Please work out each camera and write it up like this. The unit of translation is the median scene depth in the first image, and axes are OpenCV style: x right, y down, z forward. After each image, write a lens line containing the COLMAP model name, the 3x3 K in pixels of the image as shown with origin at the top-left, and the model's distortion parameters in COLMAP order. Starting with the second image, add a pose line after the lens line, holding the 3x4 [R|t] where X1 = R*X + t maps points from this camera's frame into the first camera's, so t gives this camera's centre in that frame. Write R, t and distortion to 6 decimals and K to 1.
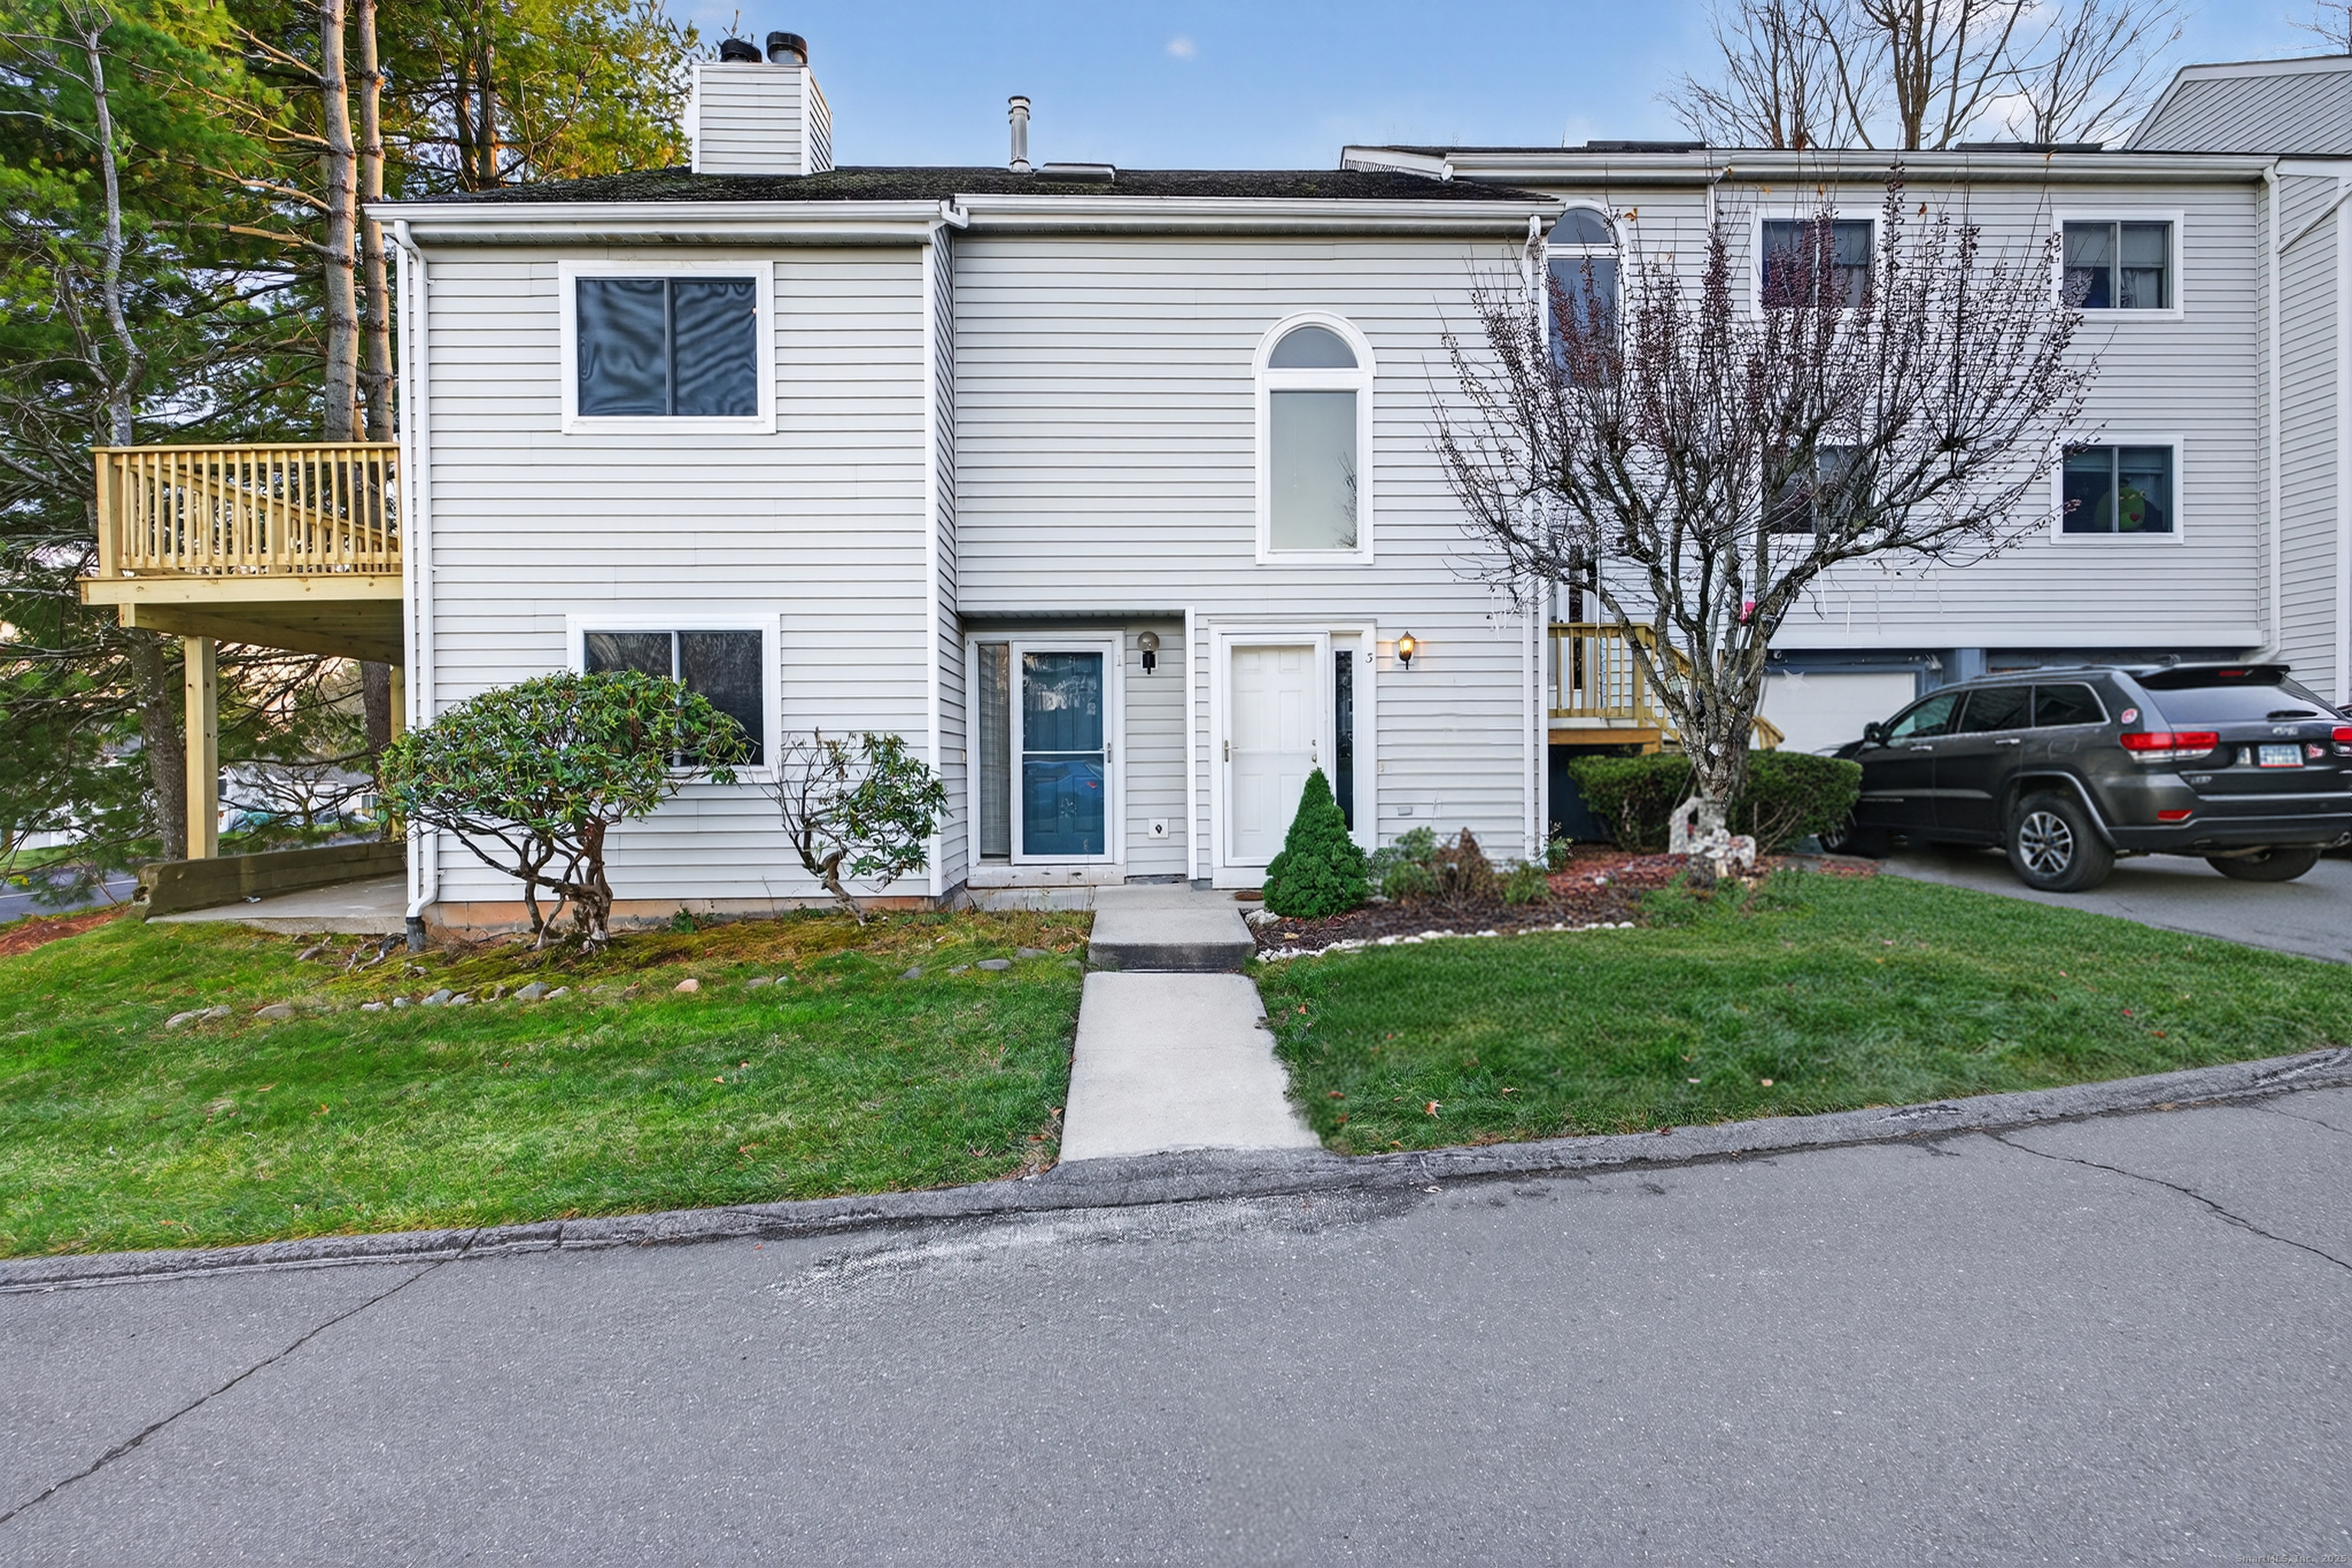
lens RADIAL K [[1054.5, 0, 1176.0], [0, 1054.5, 784.0], [0, 0, 1]] dist [0.002981, -0.000670]
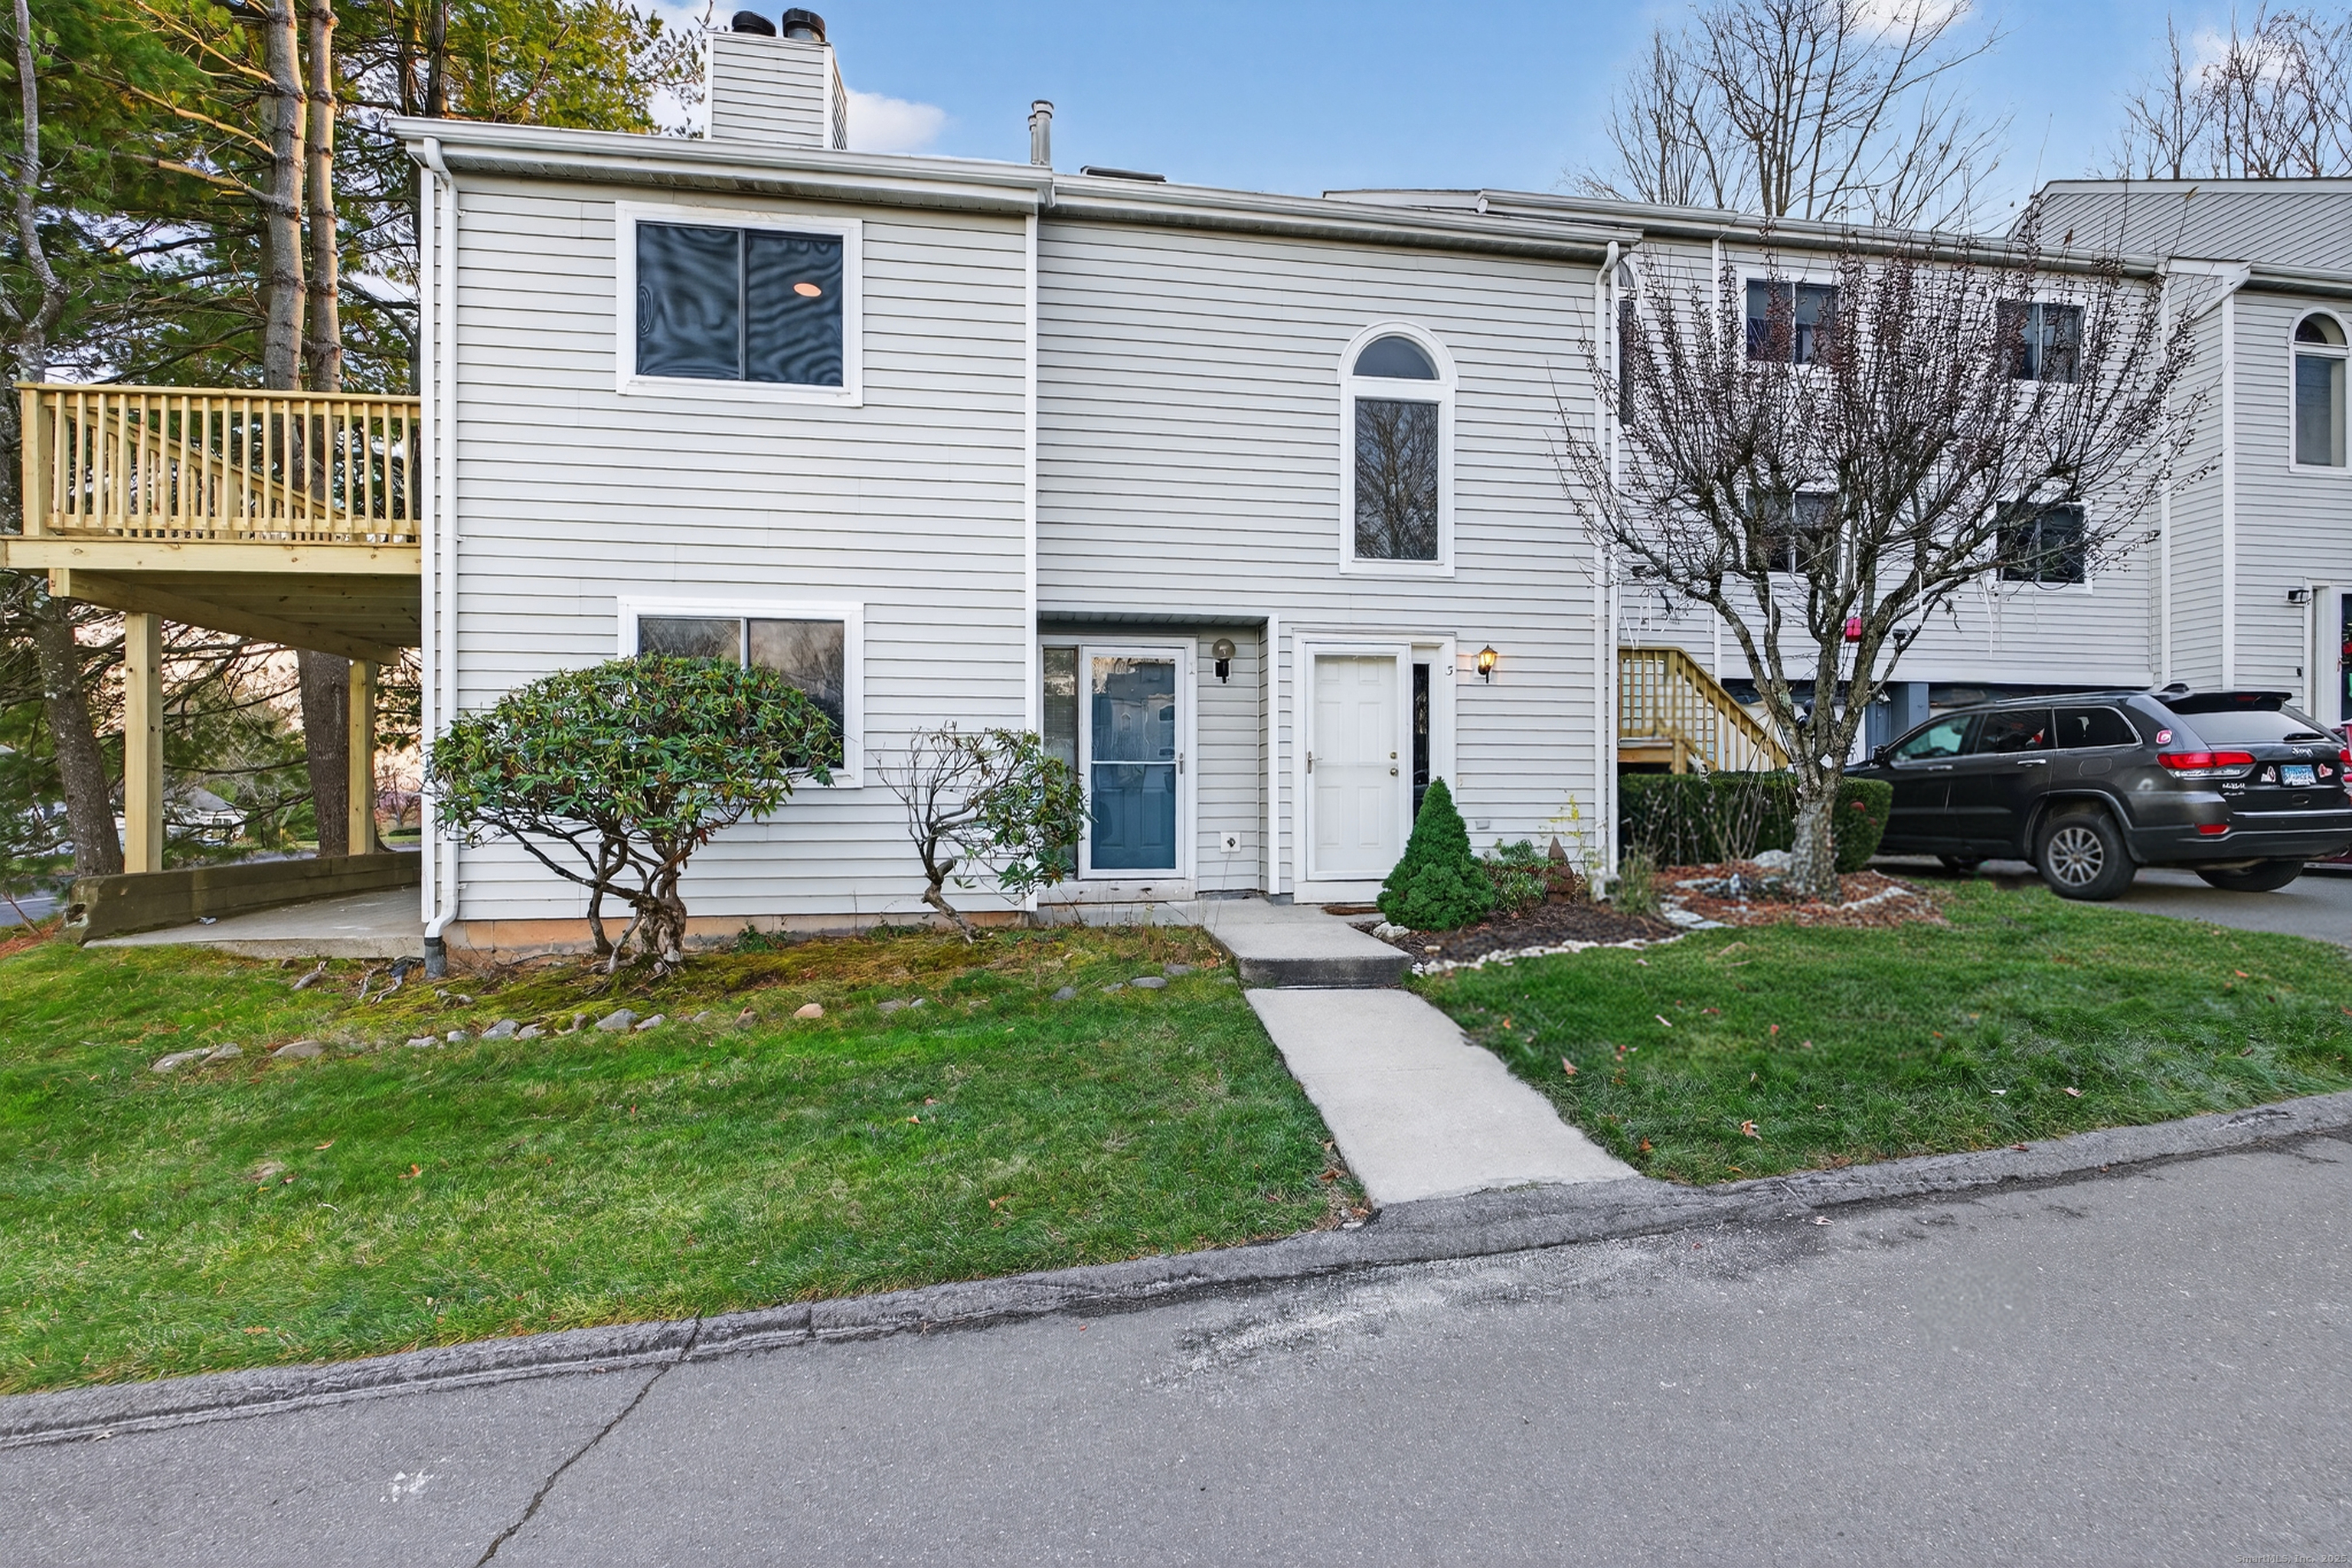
lens RADIAL K [[997.5, 0, 1176.8], [0, 997.5, 804.5], [0, 0, 1]] dist [0.000071, -0.000044]
pose [[0.992907, 0.007640, 0.118649, -0.217083], [-0.006397, 0.999921, -0.010854, 0.021909], [-0.118723, 0.010018, 0.992877, 0.114798]]
